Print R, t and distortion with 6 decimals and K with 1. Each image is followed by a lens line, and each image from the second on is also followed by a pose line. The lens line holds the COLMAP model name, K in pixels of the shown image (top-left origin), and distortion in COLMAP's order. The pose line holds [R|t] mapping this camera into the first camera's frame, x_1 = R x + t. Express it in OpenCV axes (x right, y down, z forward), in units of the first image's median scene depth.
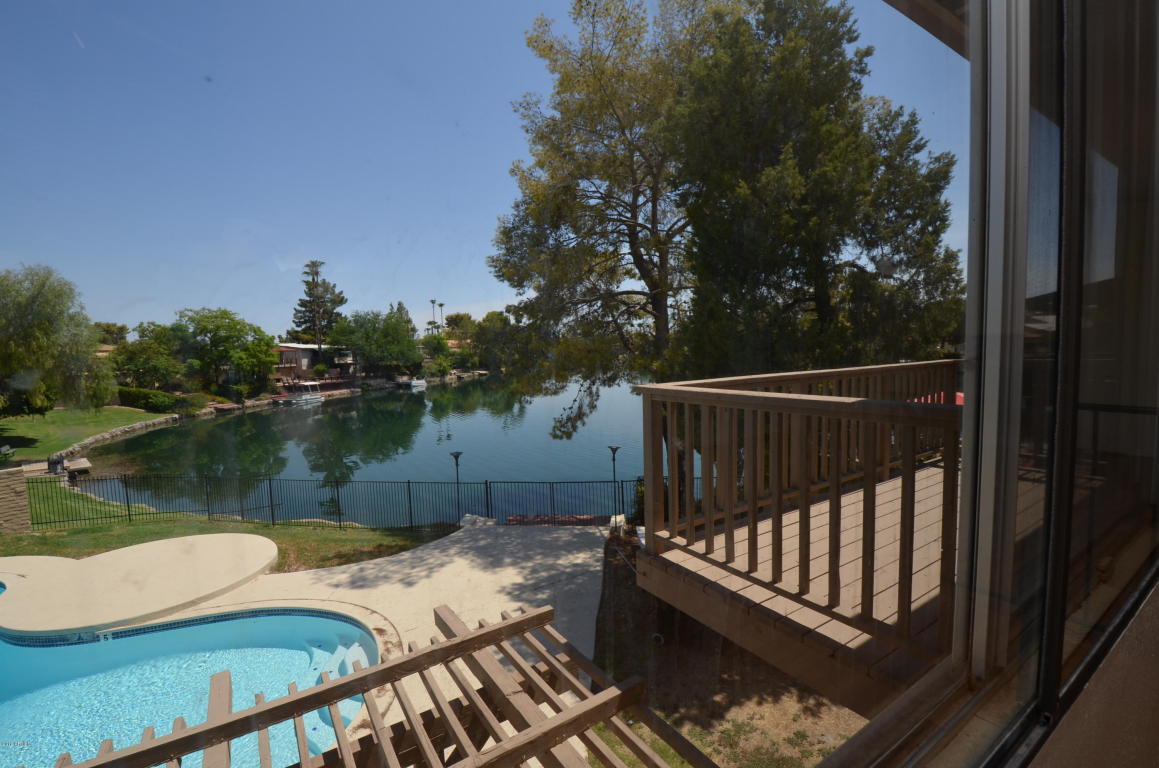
lens RADIAL K [[502.7, 0, 584.3], [0, 502.7, 391.1], [0, 0, 1]] dist [0.004324, -0.016049]
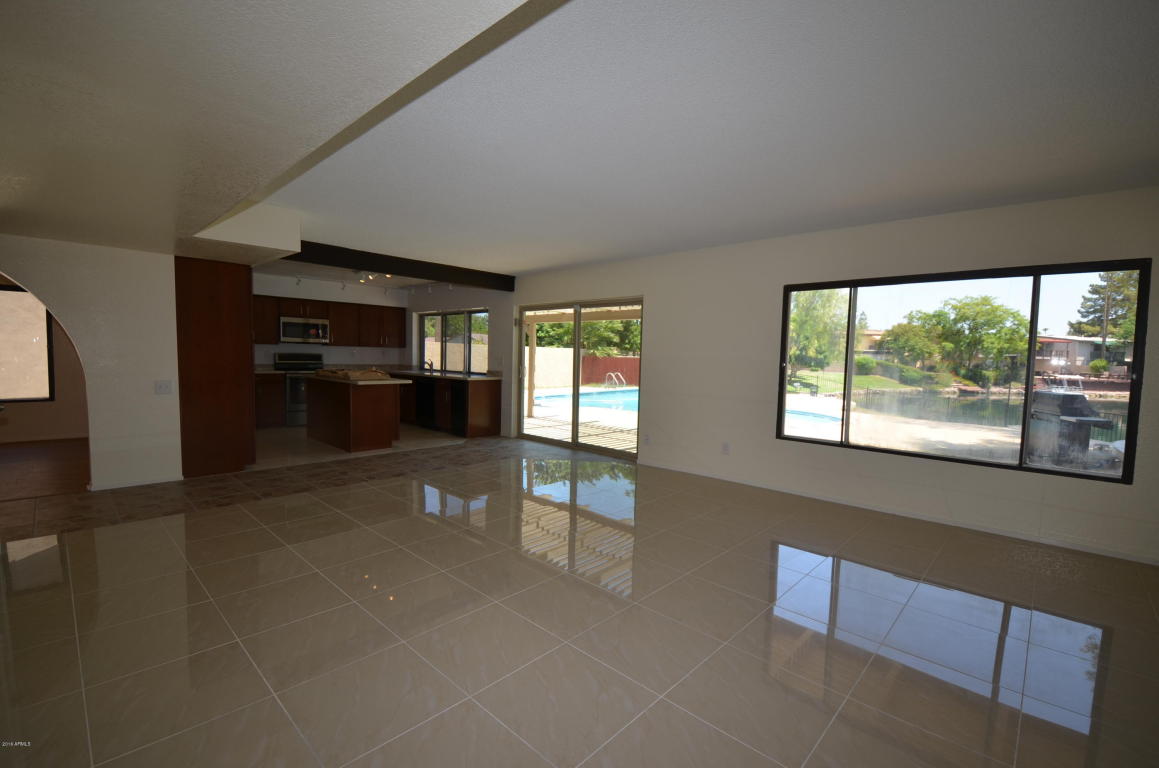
lens RADIAL K [[502.7, 0, 580.5], [0, 502.7, 384.2], [0, 0, 1]] dist [0.004324, -0.016049]
pose [[0.219336, 0.091837, -0.971318, 0.115707], [-0.117234, 0.990827, 0.067209, 0.045061], [0.968580, 0.099130, 0.228091, -0.019966]]
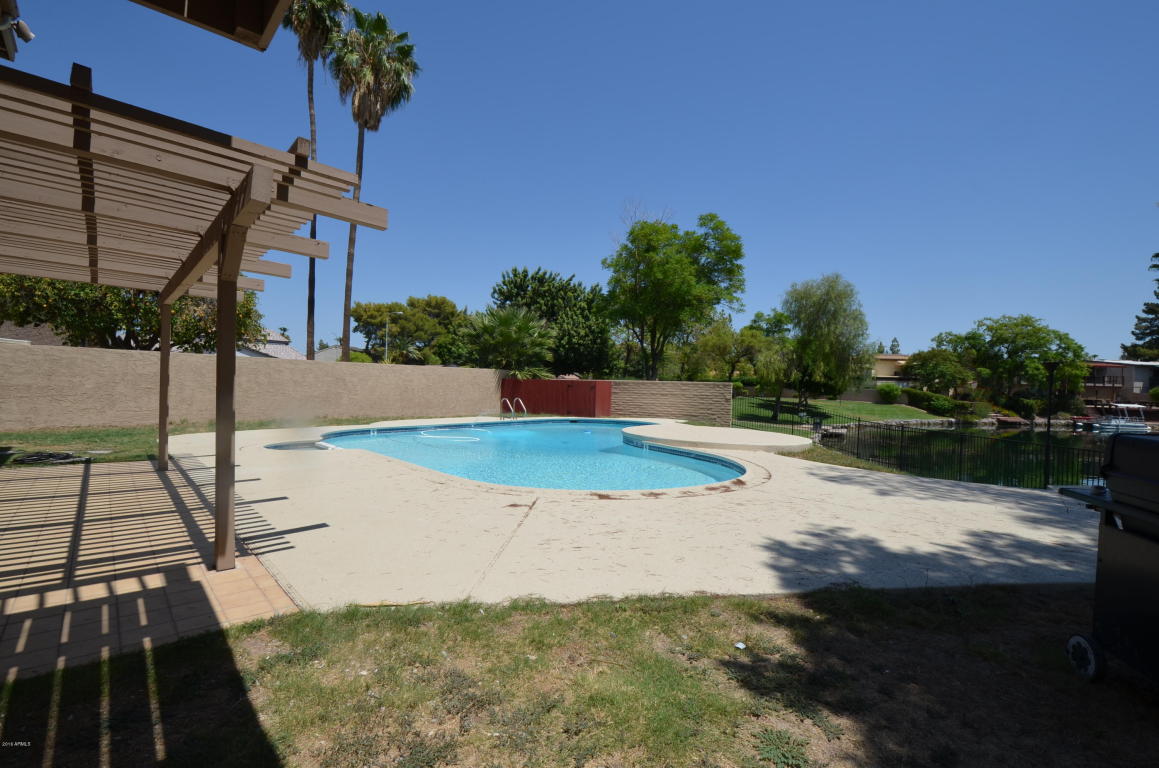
lens RADIAL K [[502.7, 0, 582.5], [0, 502.7, 389.2], [0, 0, 1]] dist [0.004324, -0.016049]
pose [[0.167915, 0.043797, -0.984828, 0.047789], [-0.115476, 0.993009, 0.024472, 0.042238], [0.979015, 0.109615, 0.171799, 0.073602]]
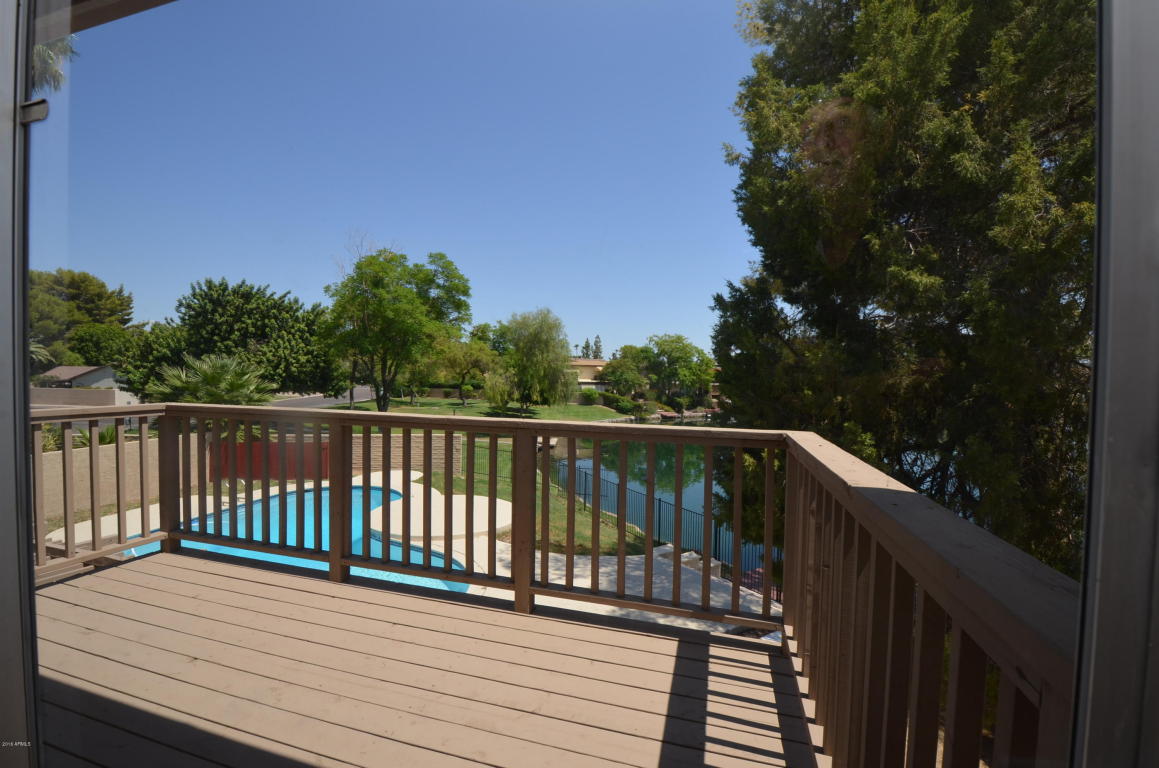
lens RADIAL K [[502.7, 0, 582.5], [0, 502.7, 388.4], [0, 0, 1]] dist [0.004324, -0.016049]
pose [[0.638748, 0.062515, -0.766872, 0.081094], [-0.101303, 0.994850, -0.003278, -0.006931], [0.762718, 0.079780, 0.641791, 0.051109]]
